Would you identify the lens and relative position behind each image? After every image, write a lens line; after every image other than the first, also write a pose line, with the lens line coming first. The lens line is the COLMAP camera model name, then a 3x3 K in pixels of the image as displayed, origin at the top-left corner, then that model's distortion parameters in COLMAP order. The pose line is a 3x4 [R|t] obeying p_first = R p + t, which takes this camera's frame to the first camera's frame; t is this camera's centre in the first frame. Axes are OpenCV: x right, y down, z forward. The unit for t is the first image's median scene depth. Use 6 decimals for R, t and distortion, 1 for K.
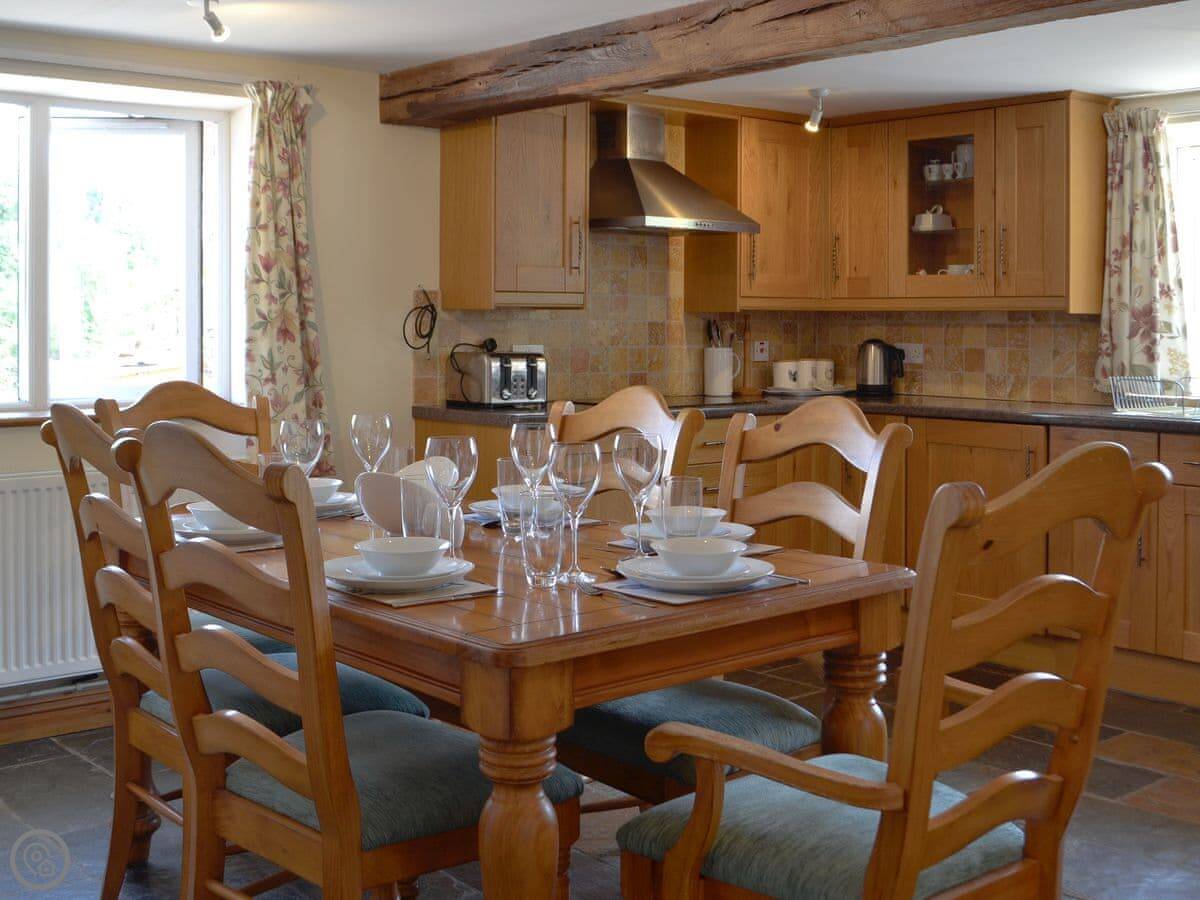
lens RADIAL K [[1538.7, 0, 601.4], [0, 1538.7, 362.4], [0, 0, 1]] dist [-0.005372, 0.038946]
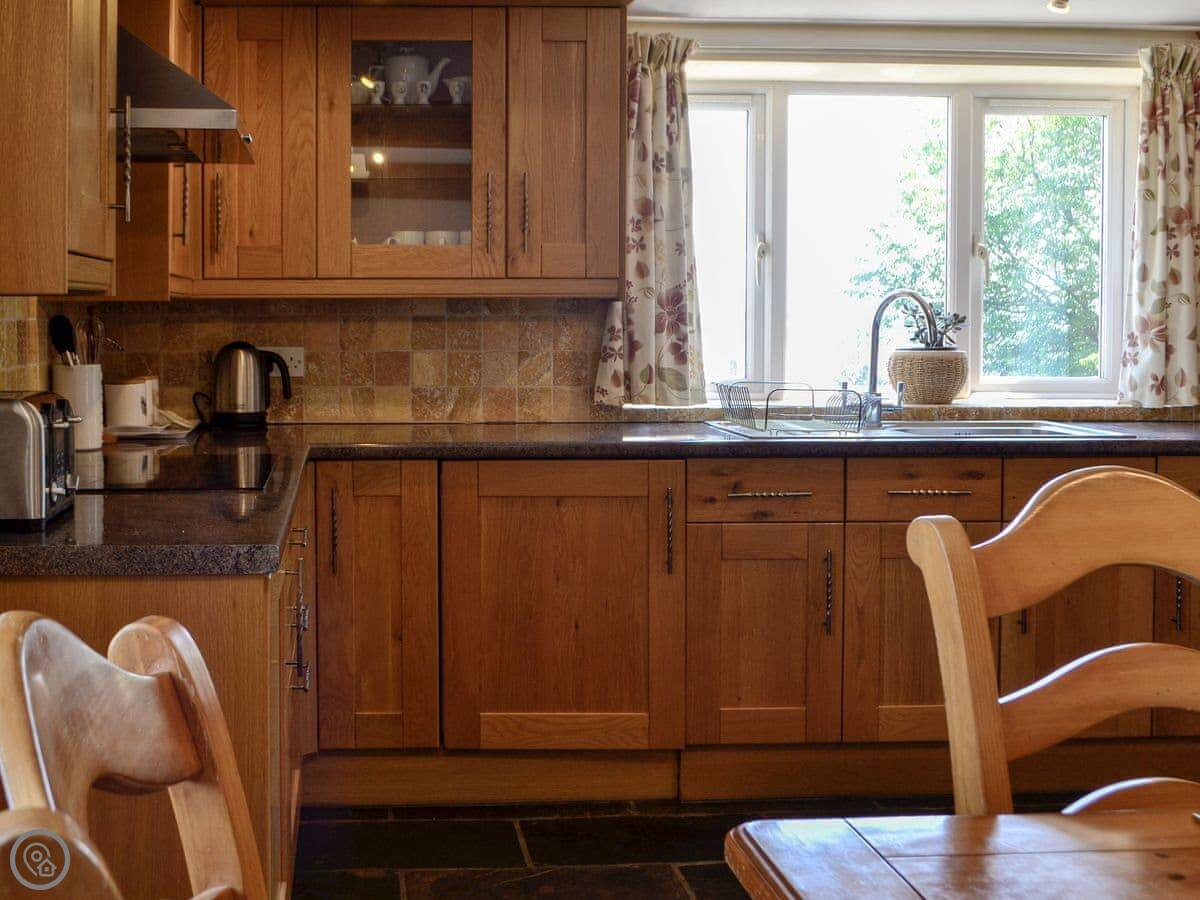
lens RADIAL K [[1538.7, 0, 601.4], [0, 1538.7, 362.4], [0, 0, 1]] dist [-0.005372, 0.038946]
pose [[0.604696, -0.037678, 0.795564, -0.267146], [0.027372, 0.999273, 0.026521, -0.021190], [-0.795986, 0.005739, 0.605288, 0.524097]]
